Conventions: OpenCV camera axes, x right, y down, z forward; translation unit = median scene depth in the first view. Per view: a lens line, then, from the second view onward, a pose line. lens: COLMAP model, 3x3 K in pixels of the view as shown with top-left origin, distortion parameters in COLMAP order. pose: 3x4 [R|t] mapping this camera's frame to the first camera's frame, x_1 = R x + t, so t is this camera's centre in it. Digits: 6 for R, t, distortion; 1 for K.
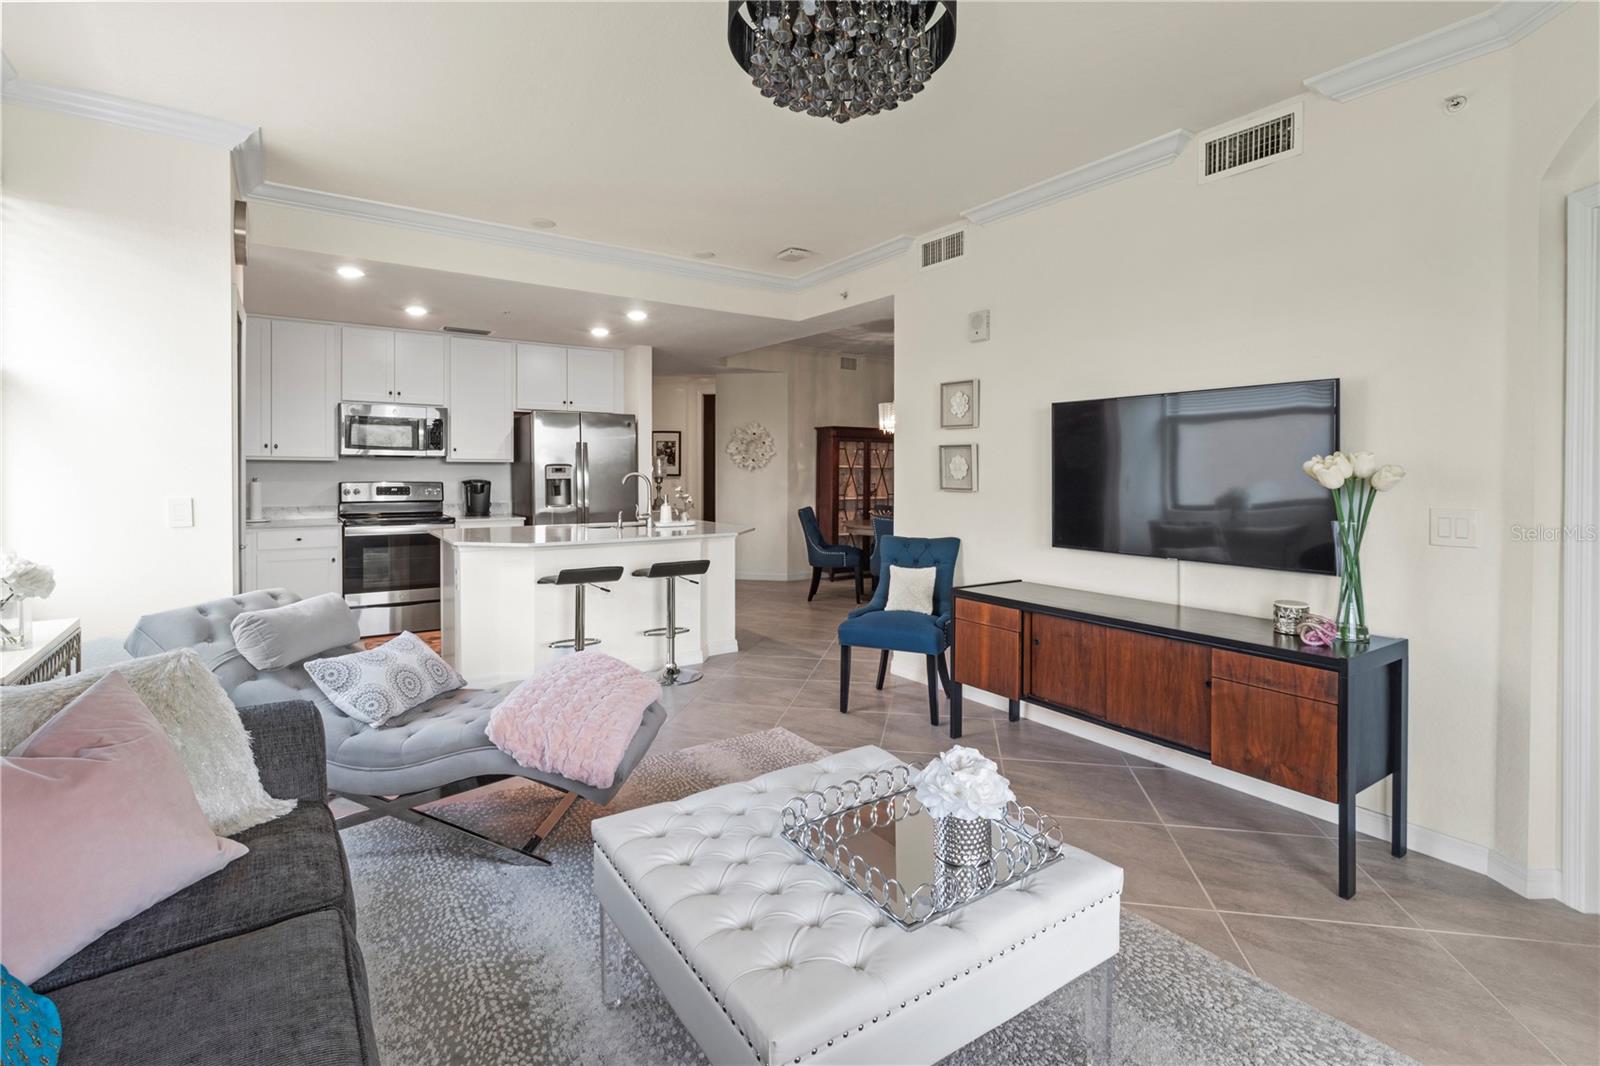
lens RADIAL K [[757.3, 0, 826.8], [0, 757.3, 465.5], [0, 0, 1]] dist [0.001061, 0.000444]
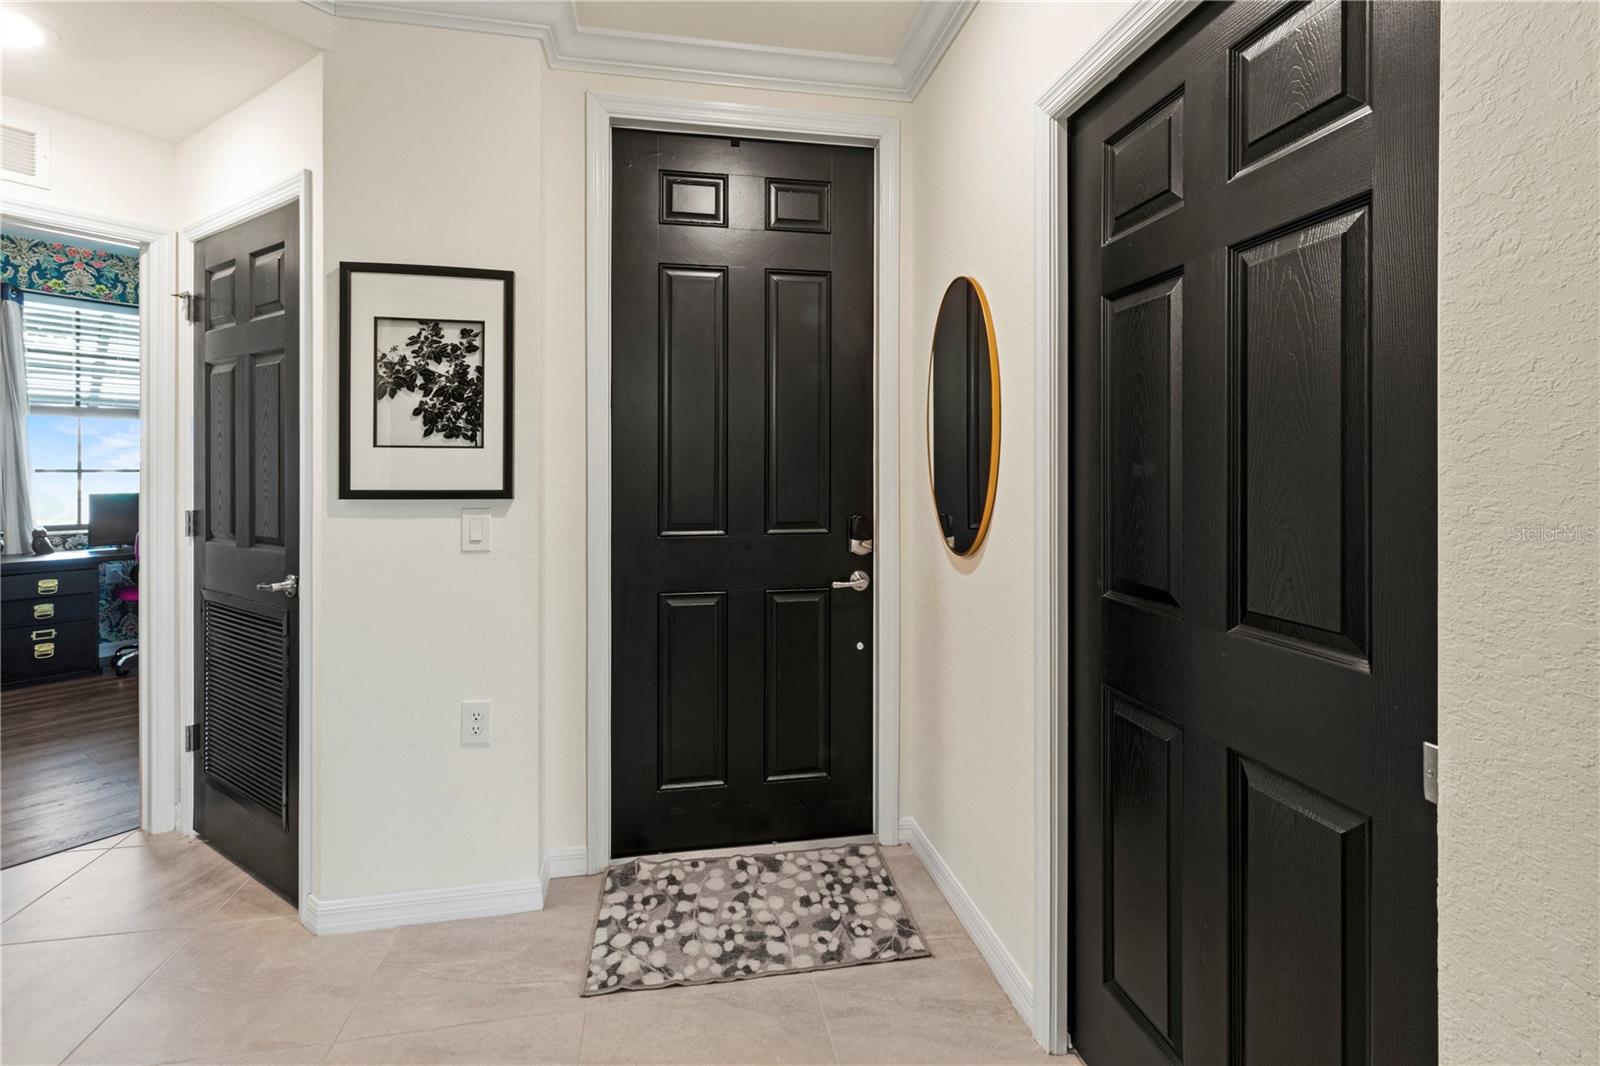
lens RADIAL K [[757.3, 0, 826.8], [0, 757.3, 465.5], [0, 0, 1]] dist [0.001061, 0.000444]
pose [[0.932505, -0.006674, 0.361096, -0.333998], [0.005506, 0.999976, 0.004265, 0.008769], [-0.361116, -0.001989, 0.932519, 1.393205]]
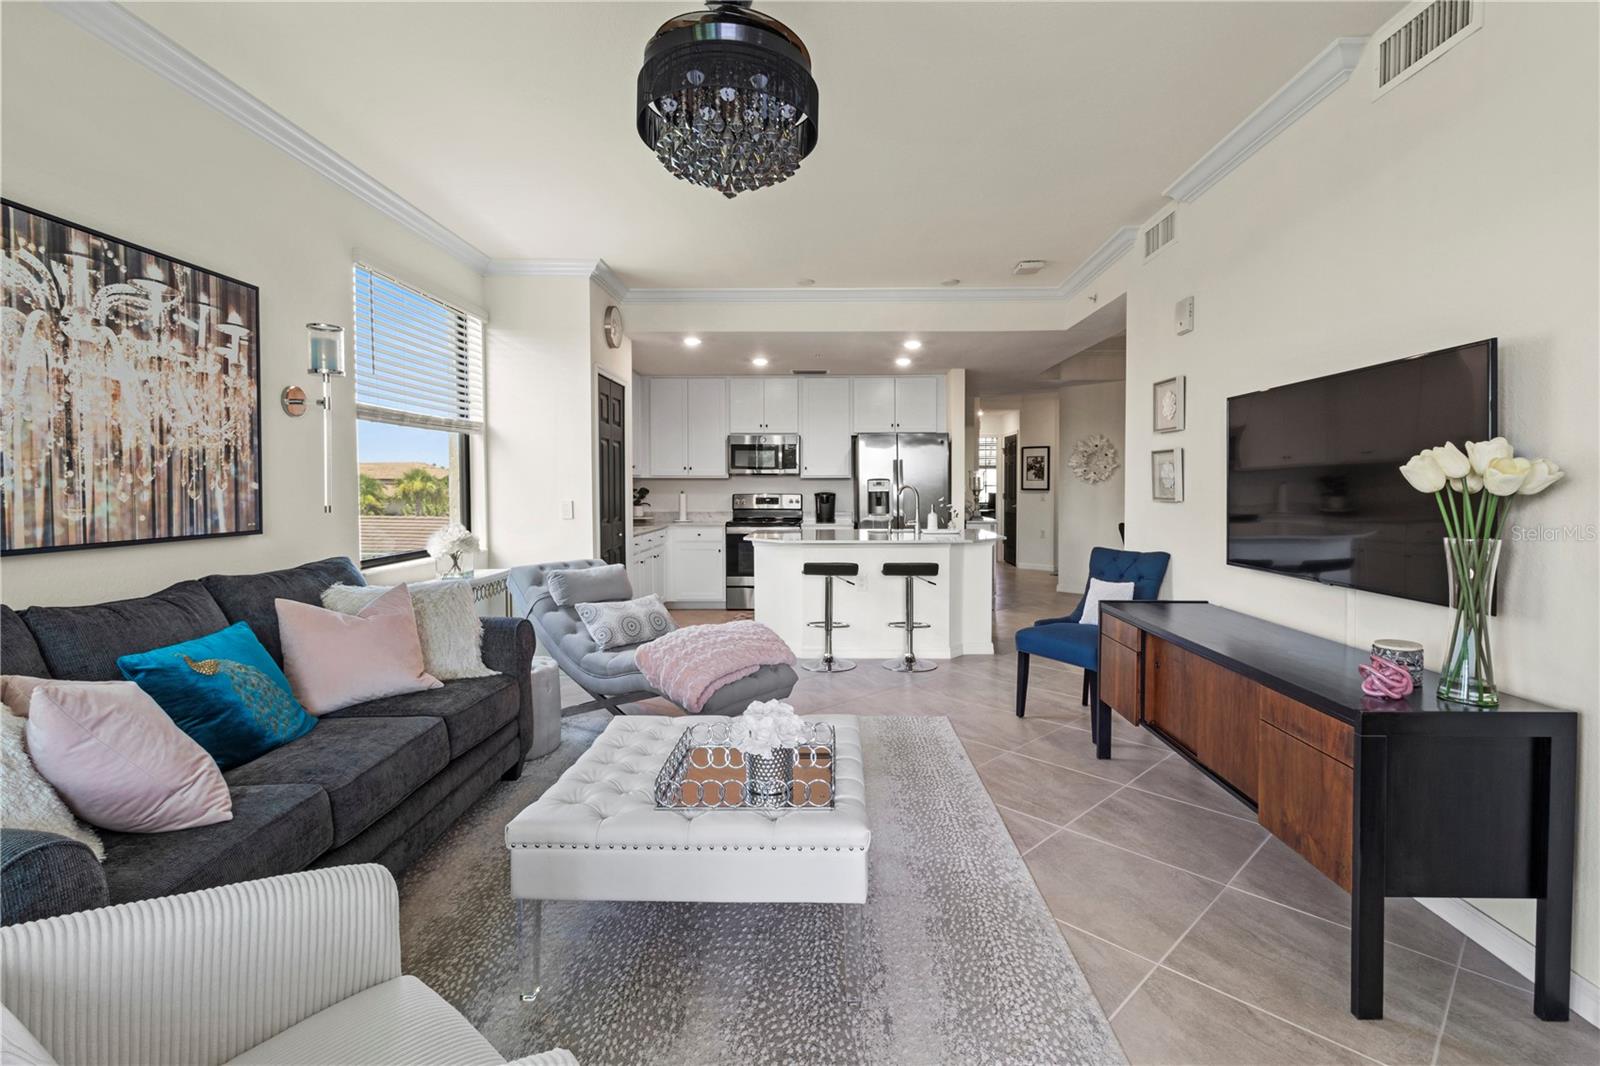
lens RADIAL K [[739.6, 0, 810.2], [0, 739.6, 497.9], [0, 0, 1]] dist [0.002949, 0.000785]
pose [[0.803255, 0.002292, -0.595631, 0.248298], [0.009758, 0.999808, 0.017007, 0.007417], [0.595555, -0.019473, 0.803078, 0.023964]]
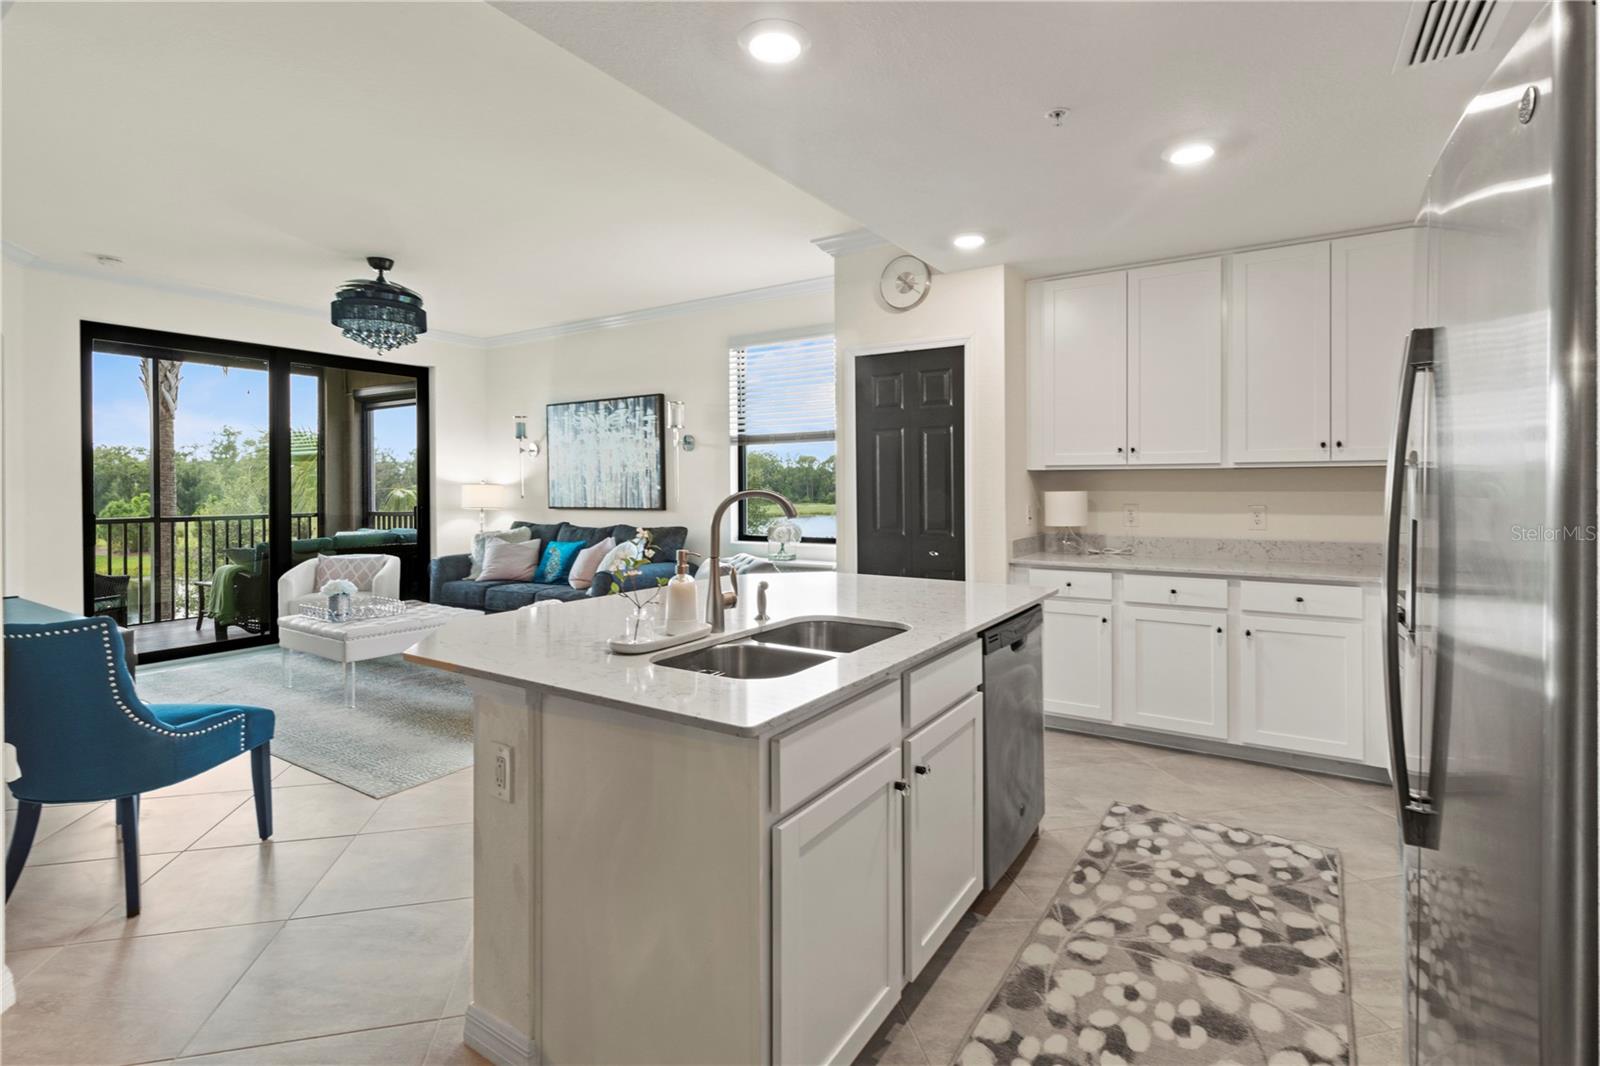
lens RADIAL K [[752.1, 0, 818.2], [0, 752.1, 485.6], [0, 0, 1]] dist [0.001523, 0.000003]
pose [[-0.926112, -0.002094, -0.377242, -0.120681], [0.001117, 0.999965, -0.008292, 0.010303], [0.377246, -0.008101, -0.926078, 1.176254]]
